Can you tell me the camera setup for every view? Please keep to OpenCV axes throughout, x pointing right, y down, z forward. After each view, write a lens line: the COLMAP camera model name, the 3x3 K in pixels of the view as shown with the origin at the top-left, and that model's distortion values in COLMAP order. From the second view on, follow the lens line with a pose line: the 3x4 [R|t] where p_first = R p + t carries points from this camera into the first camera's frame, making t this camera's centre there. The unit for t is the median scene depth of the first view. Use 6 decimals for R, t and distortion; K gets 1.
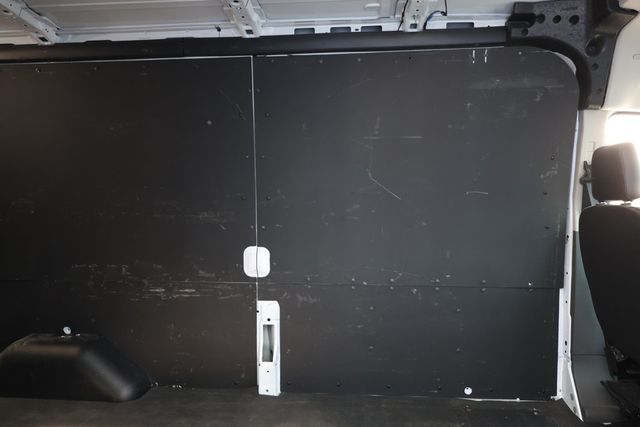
lens RADIAL K [[445.0, 0, 318.7], [0, 445.0, 213.5], [0, 0, 1]] dist [-0.005520, 0.004108]
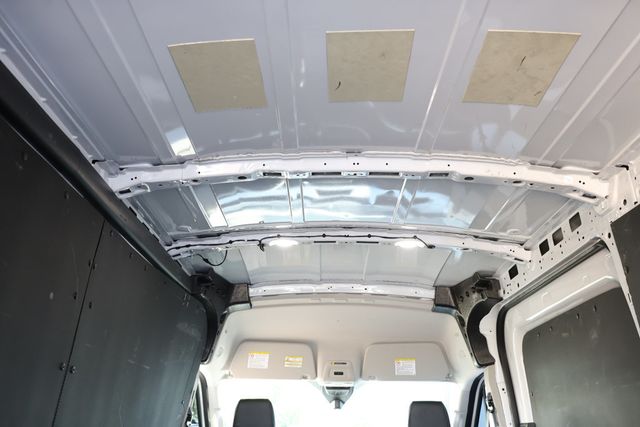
lens RADIAL K [[604.4, 0, 318.2], [0, 604.4, 207.9], [0, 0, 1]] dist [0.071072, 0.000000]
pose [[-0.076890, 0.356198, 0.931242, -1.091429], [0.030732, 0.934410, -0.354872, -0.023676], [-0.996566, 0.001333, -0.082794, 0.770165]]
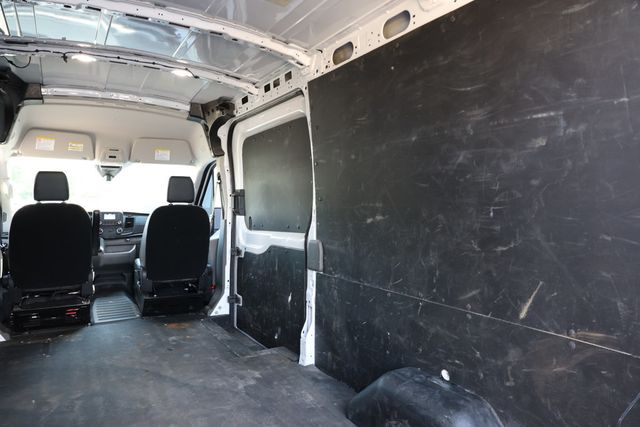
lens RADIAL K [[445.0, 0, 321.0], [0, 445.0, 208.2], [0, 0, 1]] dist [-0.005520, 0.004108]
pose [[-0.575552, 0.000303, 0.817765, -1.256908], [0.031410, 0.999270, 0.021736, -0.001221], [-0.817162, 0.038196, -0.575141, 0.930066]]
